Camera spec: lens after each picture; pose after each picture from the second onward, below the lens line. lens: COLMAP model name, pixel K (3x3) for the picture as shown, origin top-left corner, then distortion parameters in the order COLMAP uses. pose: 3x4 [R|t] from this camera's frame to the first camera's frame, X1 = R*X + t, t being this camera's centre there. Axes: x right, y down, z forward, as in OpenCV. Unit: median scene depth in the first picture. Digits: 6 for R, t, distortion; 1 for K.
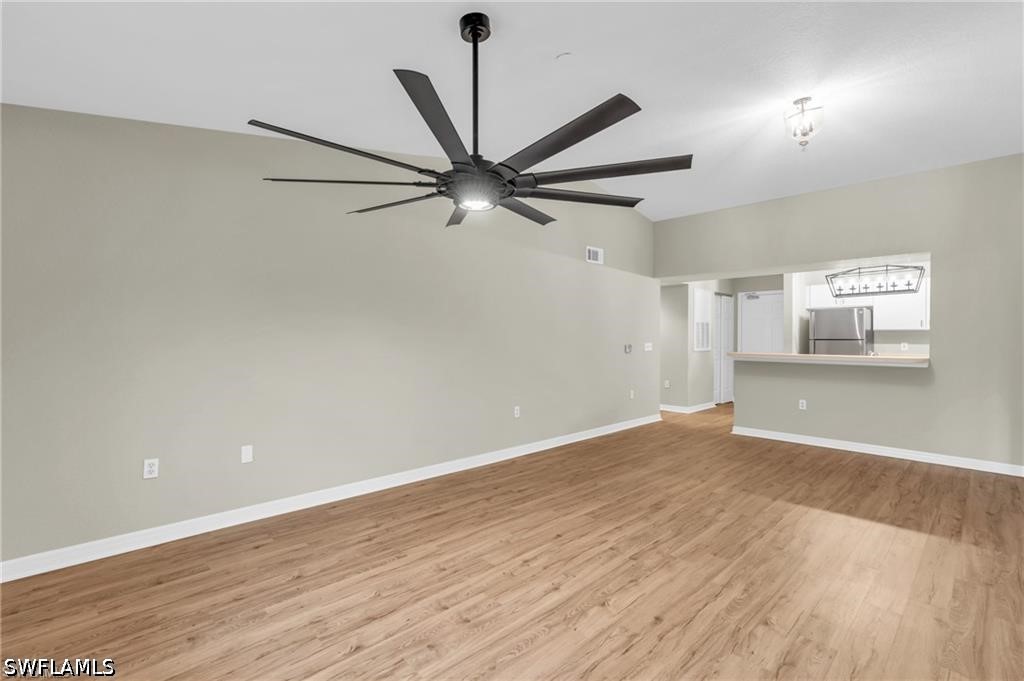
lens RADIAL K [[465.9, 0, 490.1], [0, 465.9, 340.6], [0, 0, 1]] dist [0.003828, 0.000349]
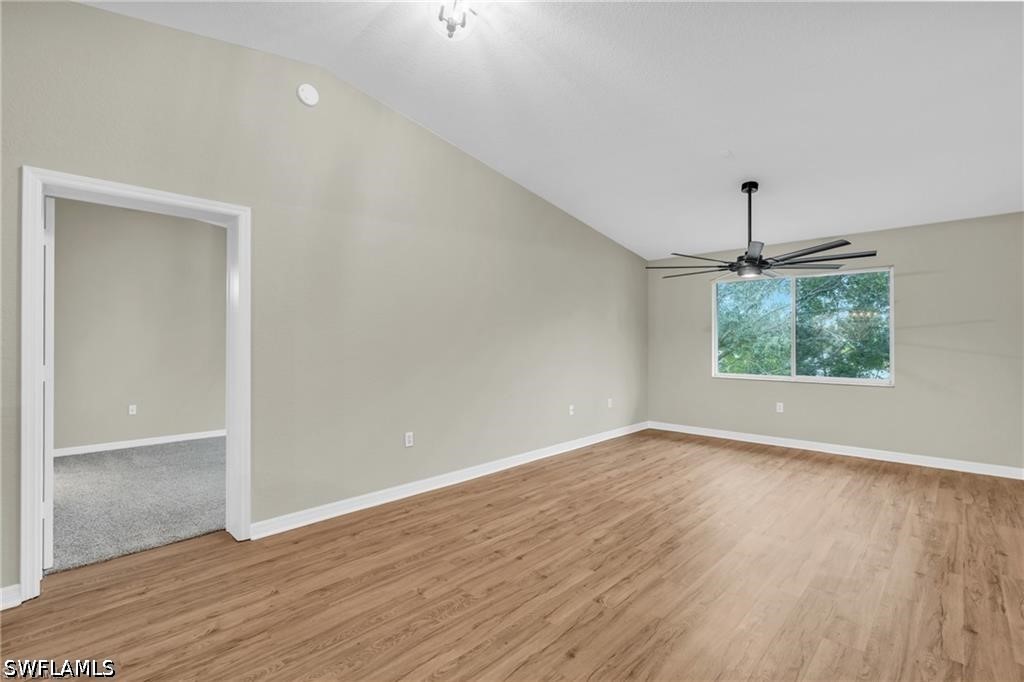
lens RADIAL K [[452.8, 0, 489.0], [0, 452.8, 340.5], [0, 0, 1]] dist [0.000509, 0.000359]
pose [[-0.999694, -0.001877, -0.024684, 0.754668], [-0.002025, 0.999980, 0.005957, -0.016370], [0.024673, 0.006005, -0.999678, 1.927951]]
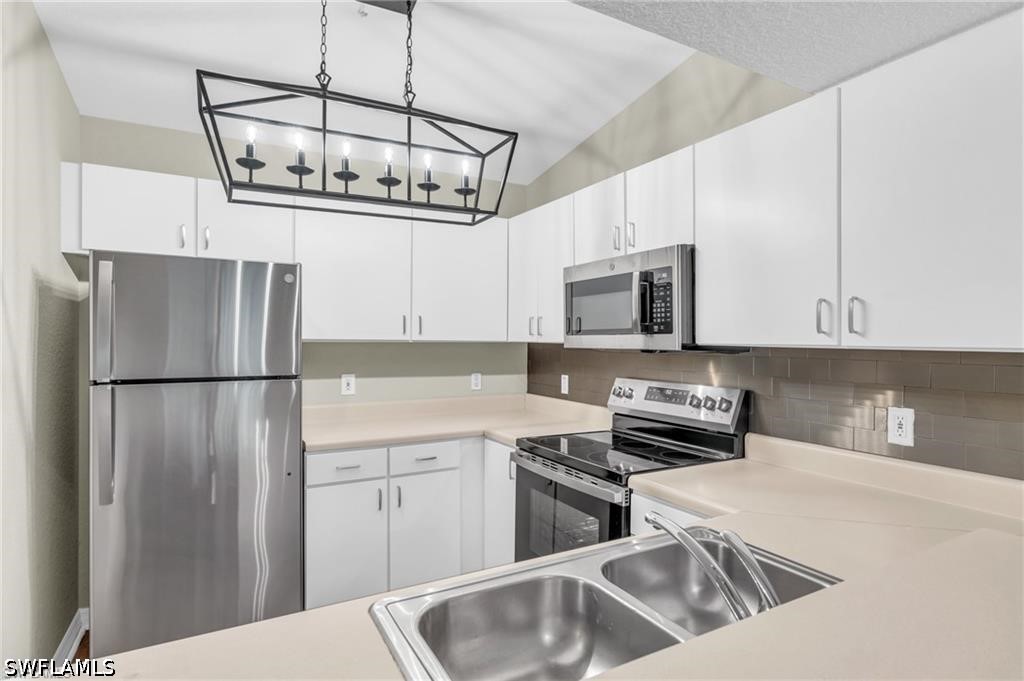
lens RADIAL K [[551.0, 0, 519.2], [0, 551.0, 341.0], [0, 0, 1]] dist [-0.002916, -0.000180]
pose [[0.239656, -0.001492, 0.970857, 1.065855], [0.002556, 0.999996, 0.000906, -0.049424], [-0.970855, 0.002264, 0.239659, 1.661776]]
